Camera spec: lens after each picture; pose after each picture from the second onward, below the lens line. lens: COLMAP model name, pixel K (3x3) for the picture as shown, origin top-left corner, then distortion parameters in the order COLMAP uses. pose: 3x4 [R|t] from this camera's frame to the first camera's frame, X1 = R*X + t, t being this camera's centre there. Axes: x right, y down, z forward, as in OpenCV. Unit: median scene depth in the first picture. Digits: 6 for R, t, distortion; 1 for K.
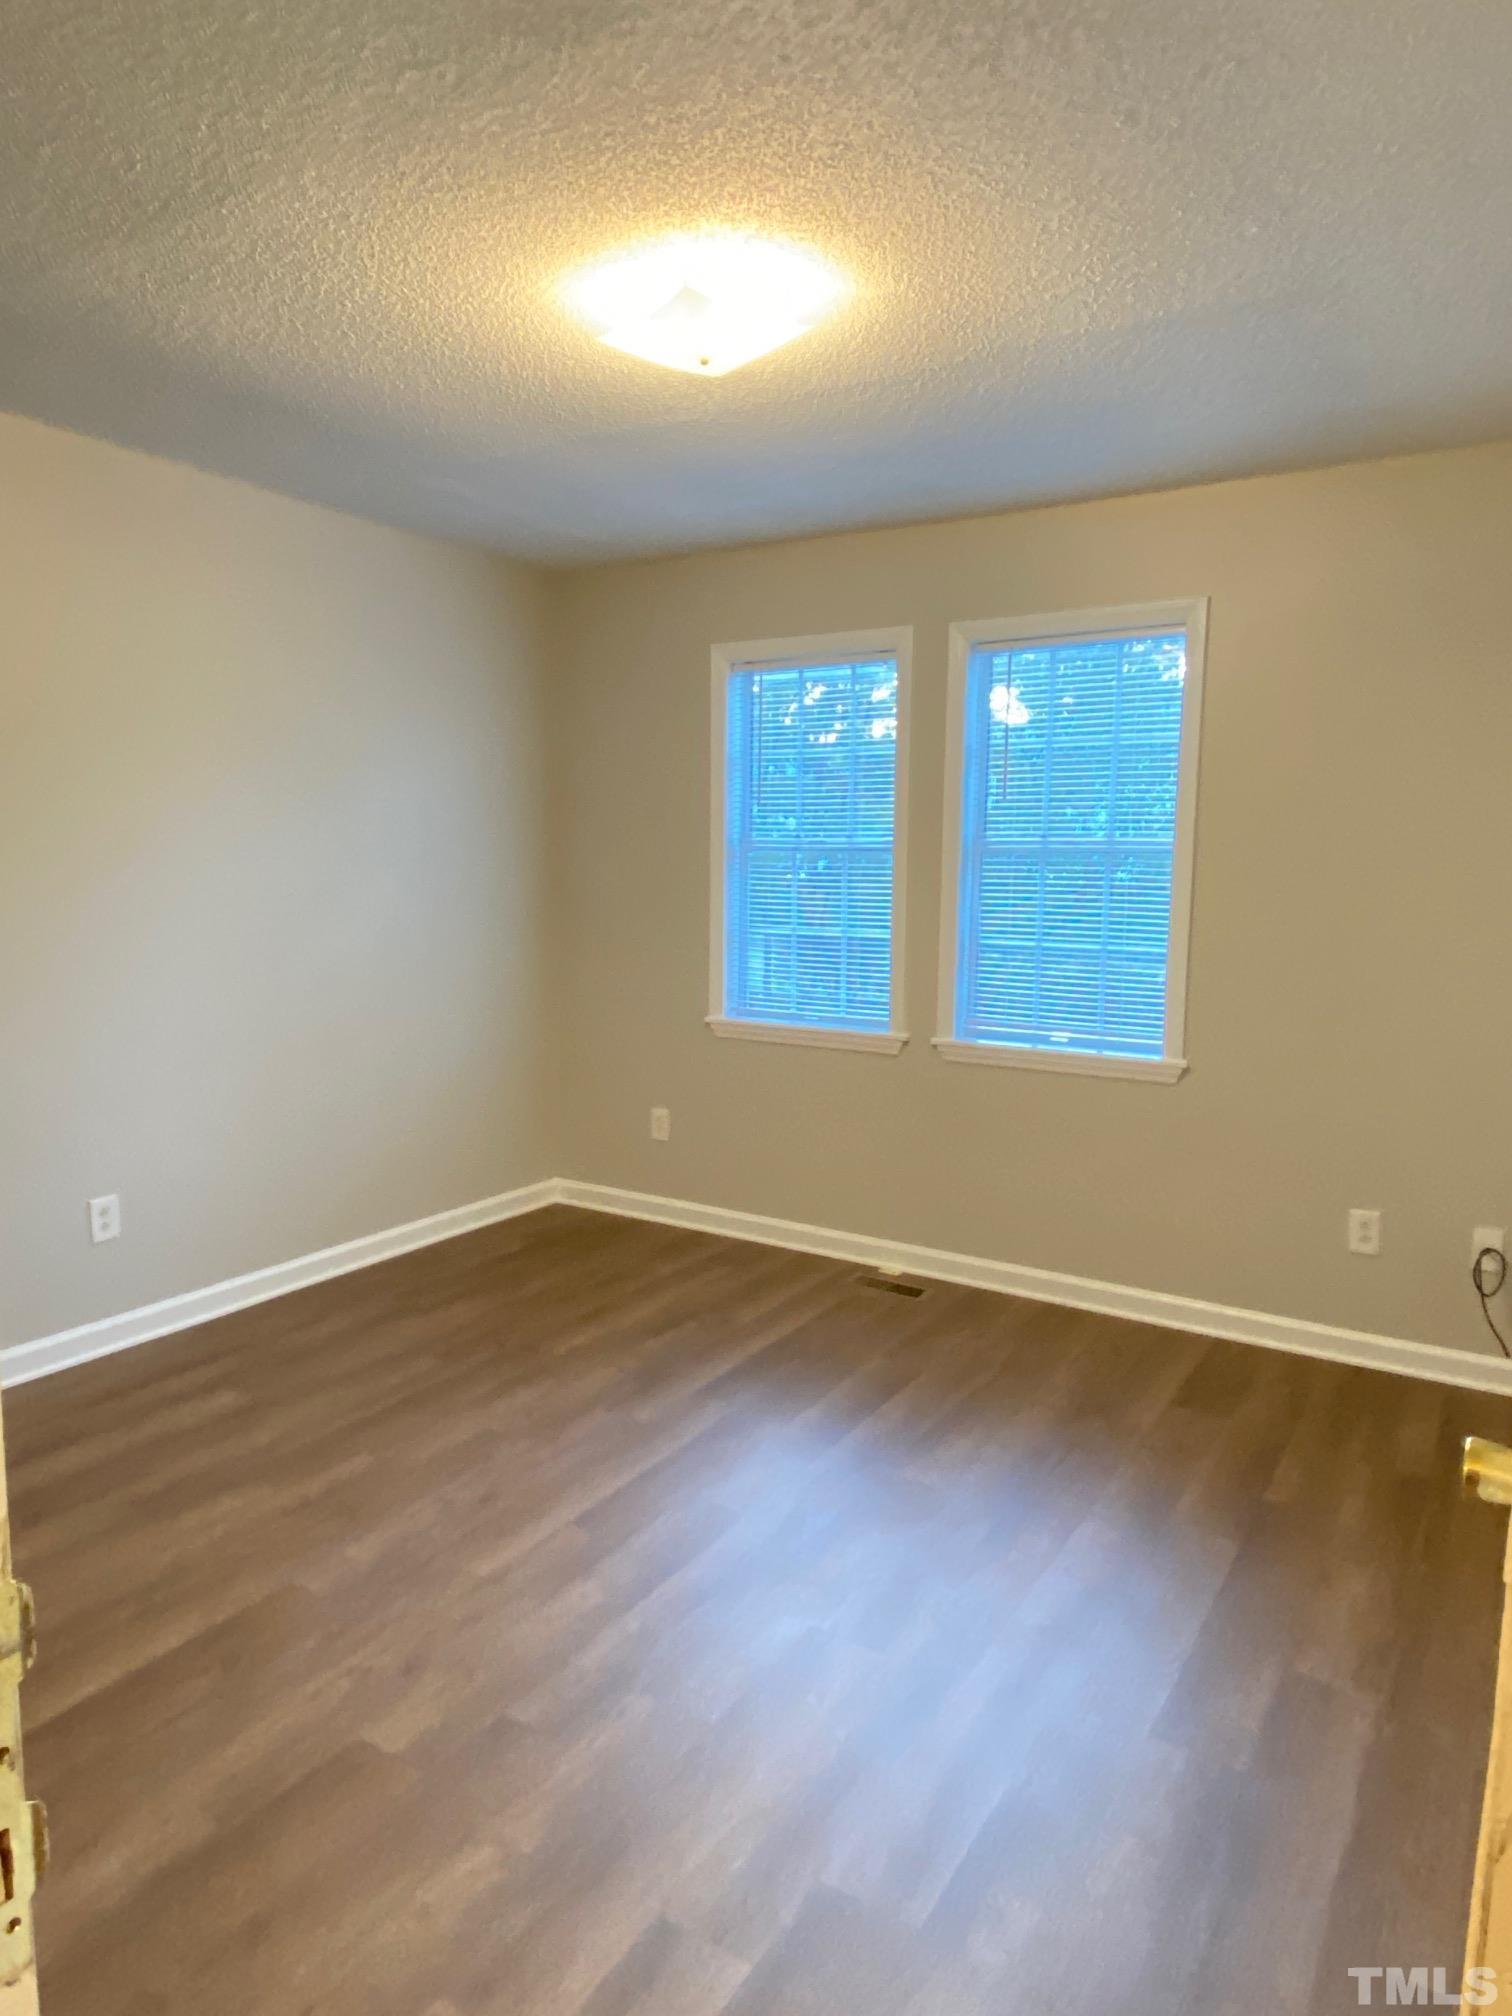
lens RADIAL K [[1256.7, 0, 756.0], [0, 1256.7, 1008.0], [0, 0, 1]] dist [0.066772, -0.070212]
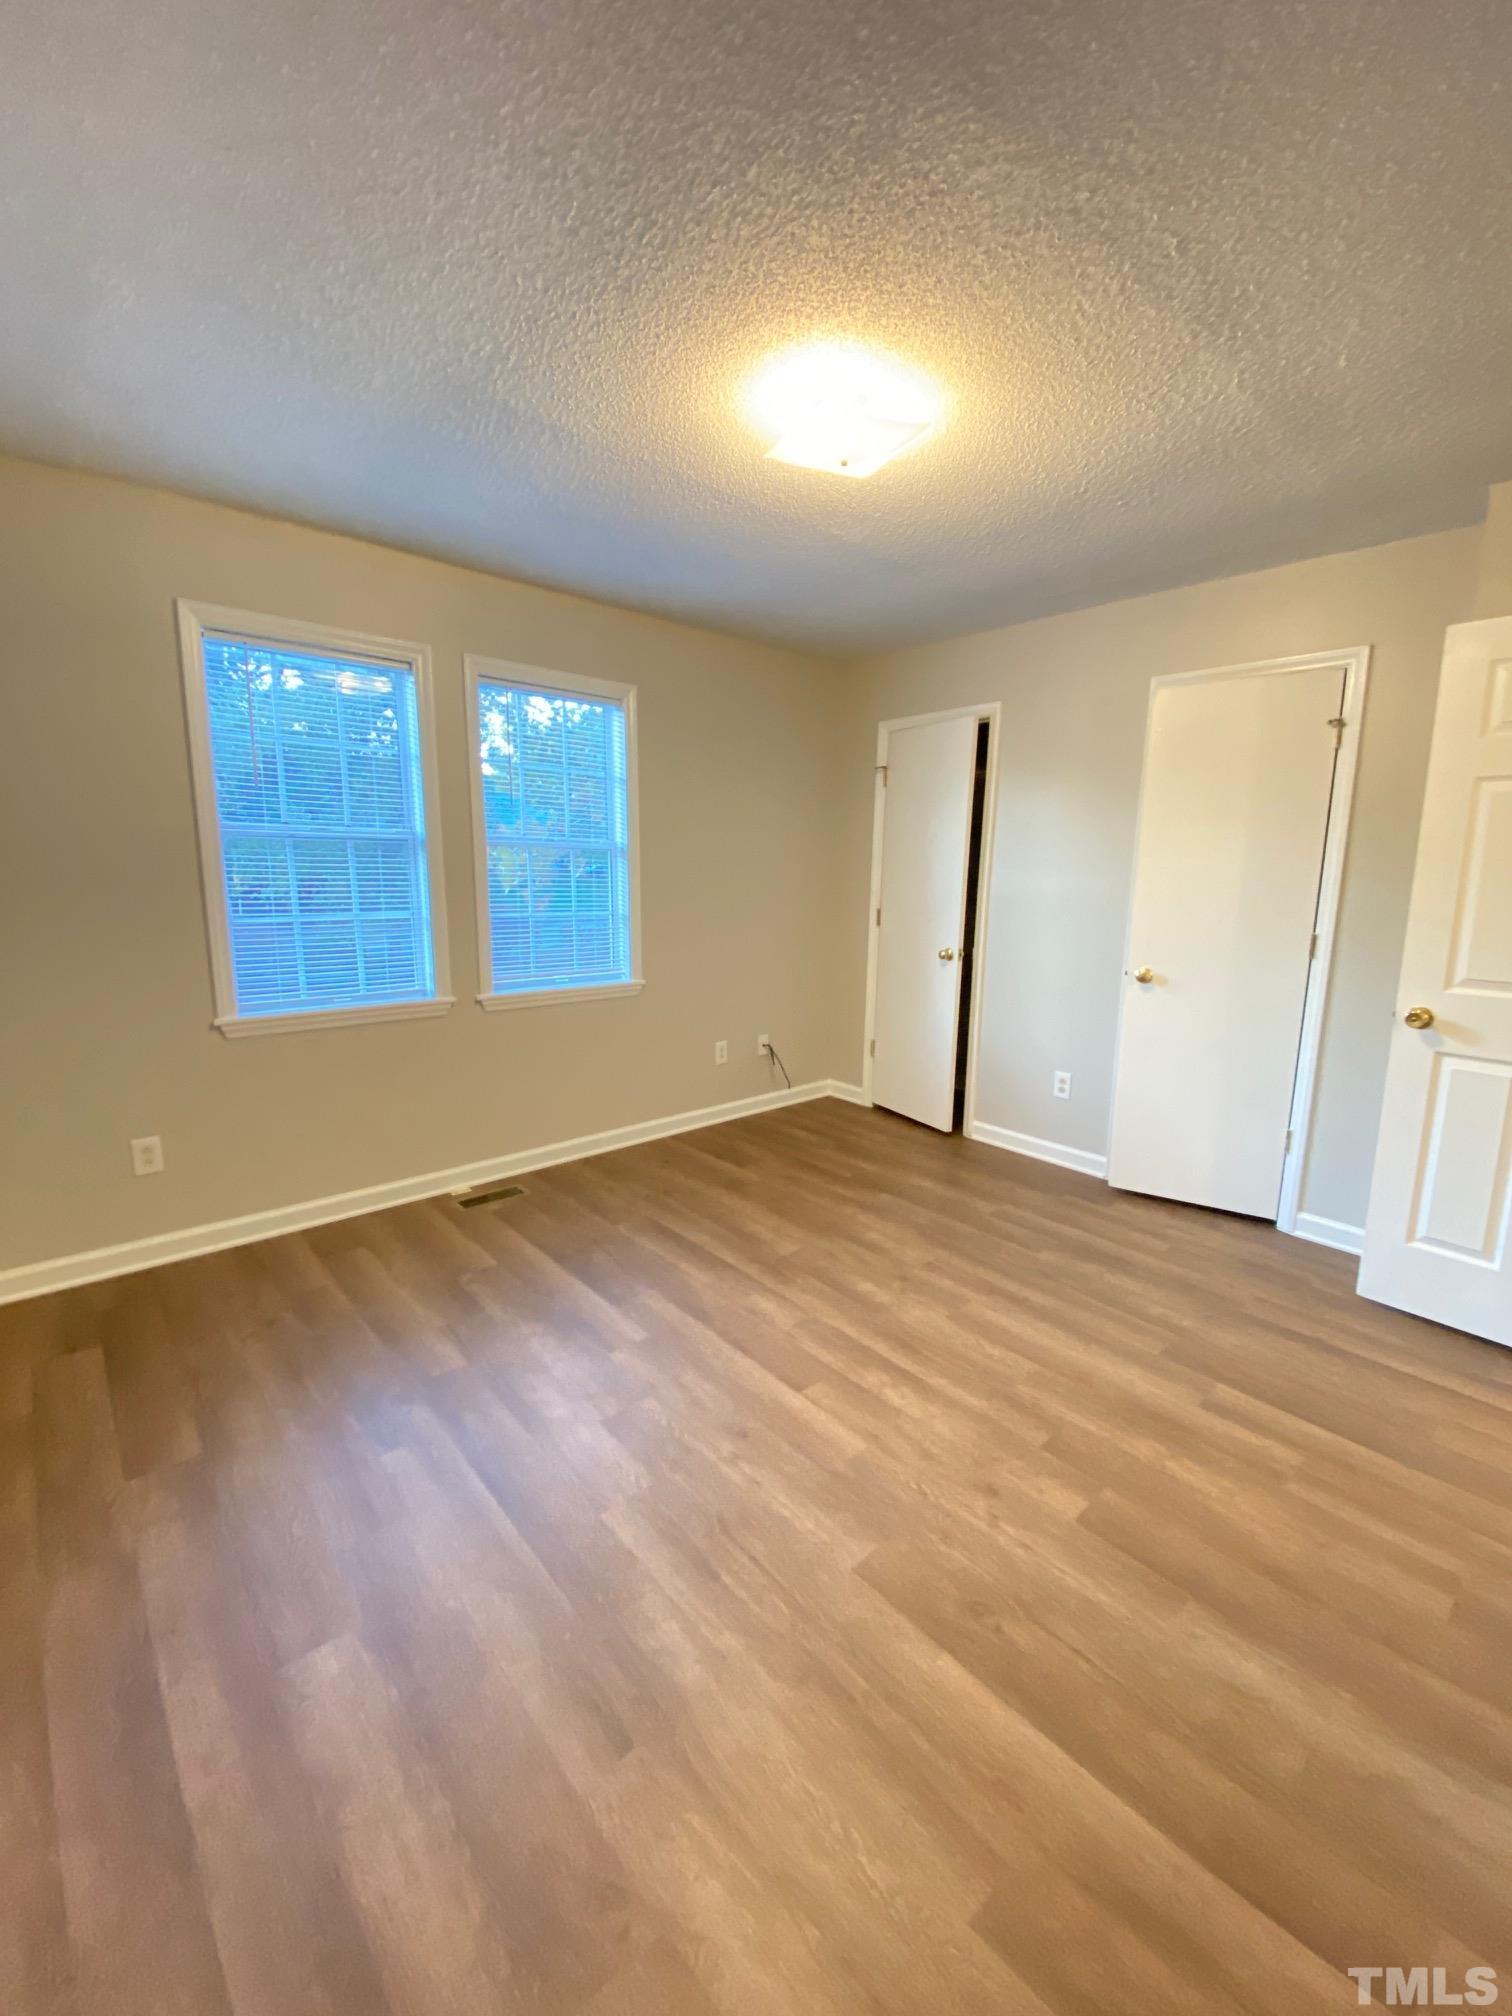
lens RADIAL K [[809.6, 0, 759.0], [0, 809.6, 1002.0], [0, 0, 1]] dist [0.079893, -0.049968]
pose [[0.275569, -0.167032, 0.946659, -0.615310], [0.096927, 0.984597, 0.145511, -0.068186], [-0.956382, 0.051659, 0.287514, 0.557731]]
